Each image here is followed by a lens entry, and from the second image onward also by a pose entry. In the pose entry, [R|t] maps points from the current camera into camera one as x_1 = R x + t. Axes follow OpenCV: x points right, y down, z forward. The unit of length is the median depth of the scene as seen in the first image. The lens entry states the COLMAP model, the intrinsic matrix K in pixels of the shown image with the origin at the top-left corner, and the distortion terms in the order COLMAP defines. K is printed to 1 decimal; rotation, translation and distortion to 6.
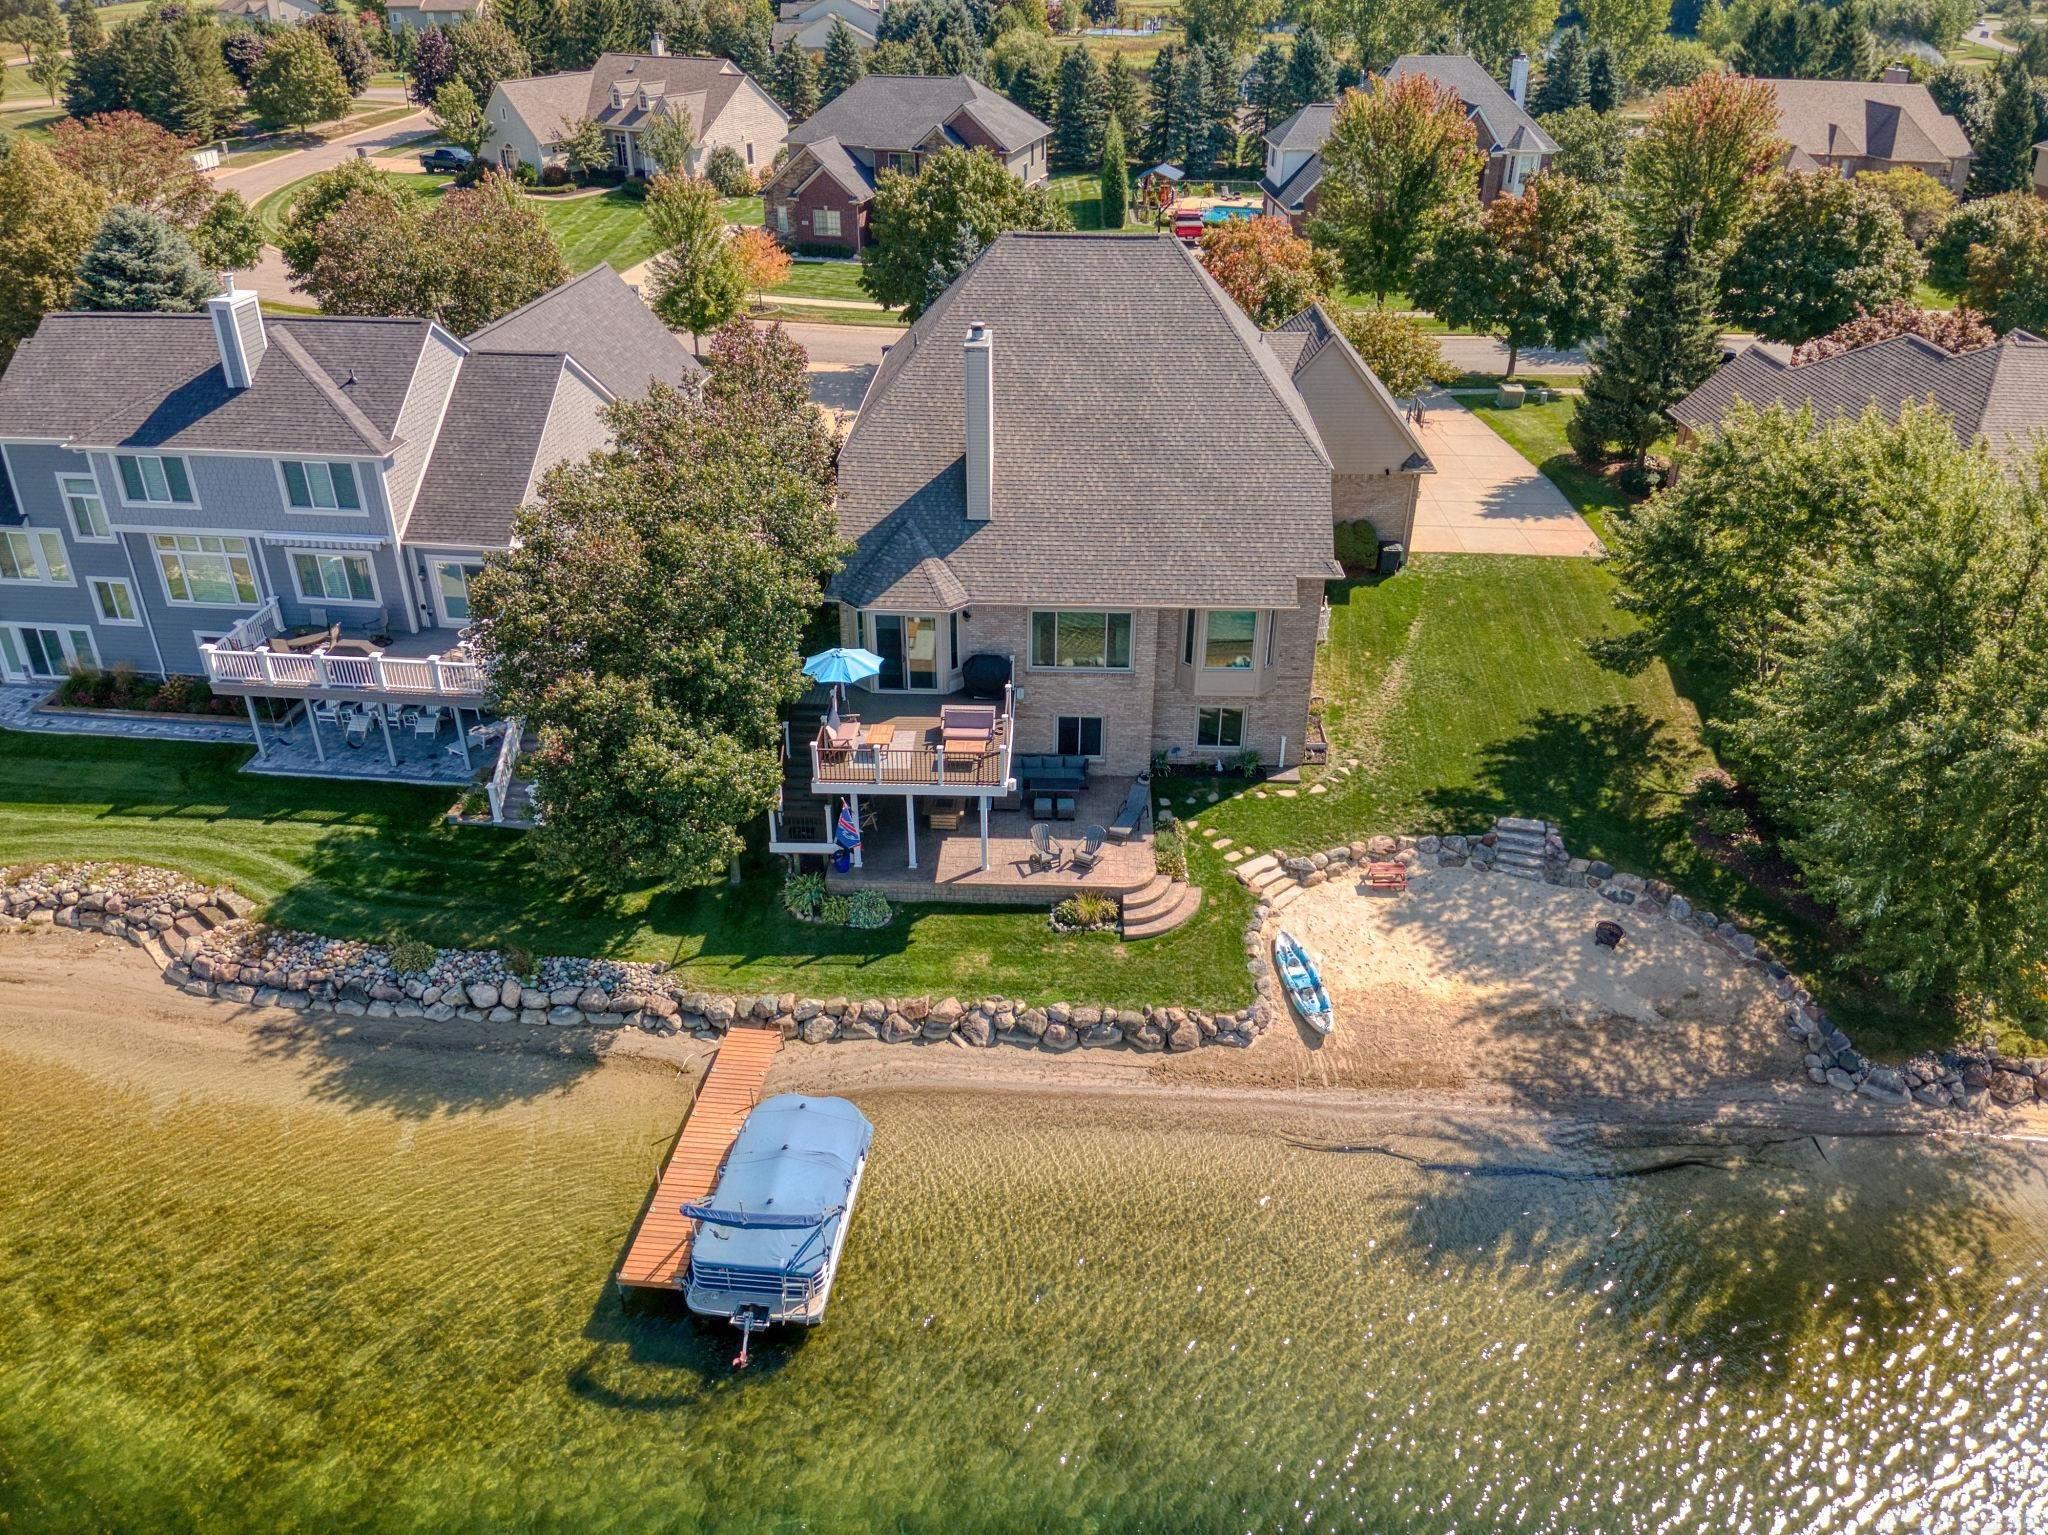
lens RADIAL K [[1486.6, 0, 1032.5], [0, 1486.6, 755.9], [0, 0, 1]] dist [0.107295, -0.218789]
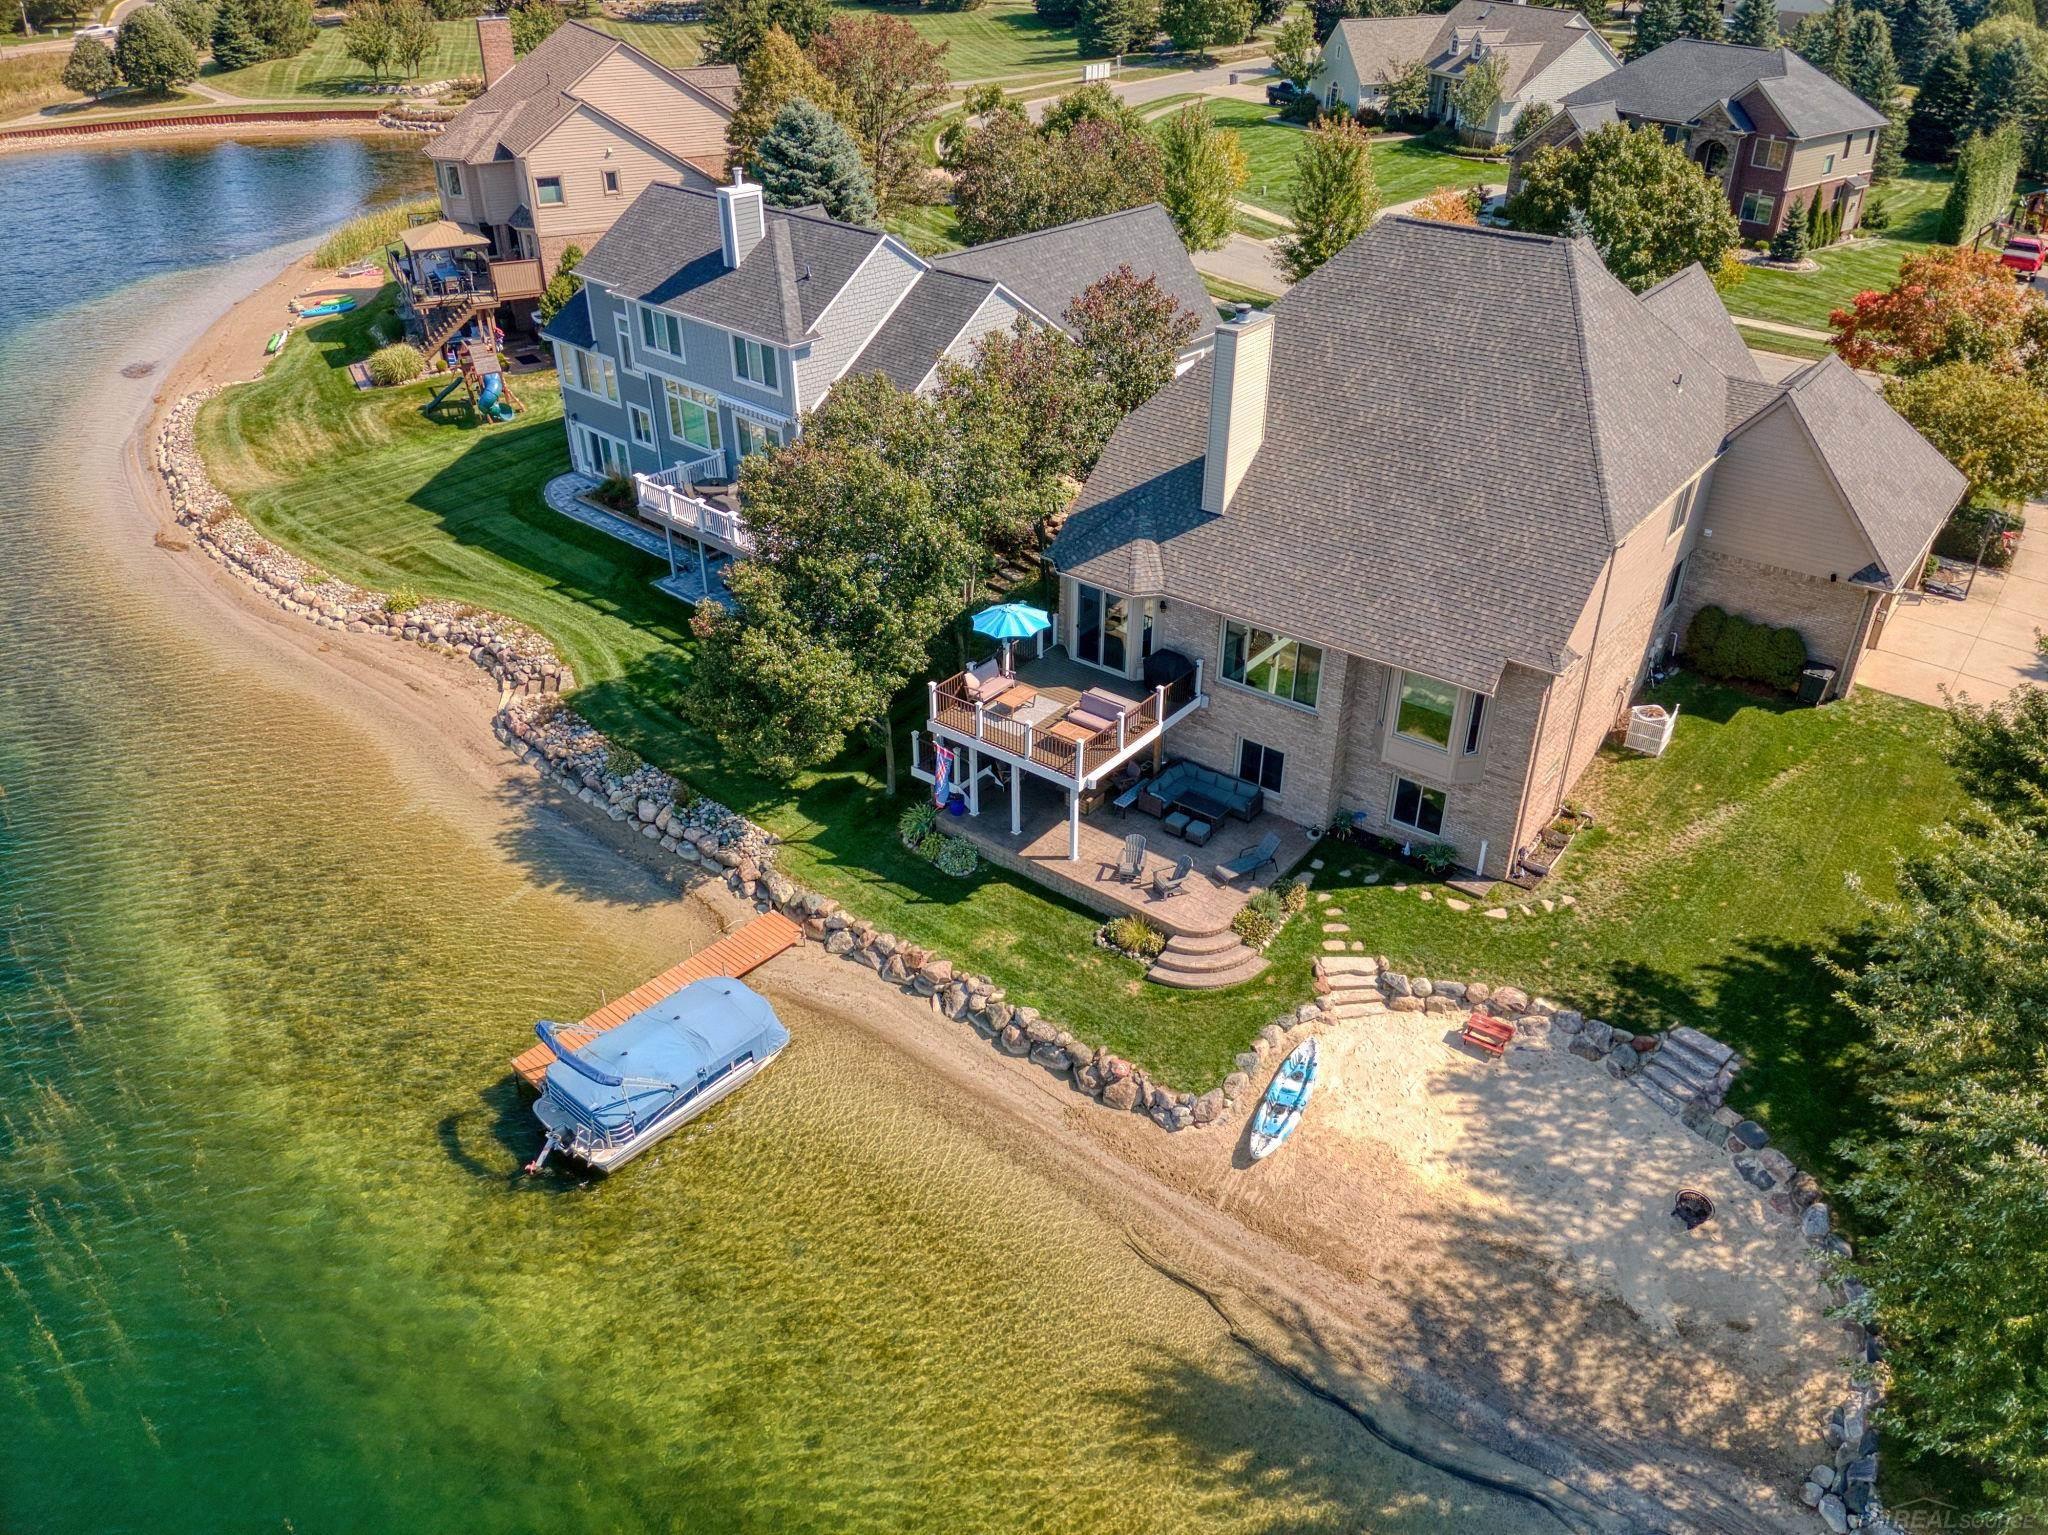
lens RADIAL K [[1461.5, 0, 1024.0], [0, 1461.5, 767.5], [0, 0, 1]] dist [0.176273, -0.416040]
pose [[0.806007, 0.306837, -0.506166, 0.409827], [-0.284627, 0.950704, 0.123081, -0.090632], [0.518980, 0.044865, 0.853608, 0.159704]]
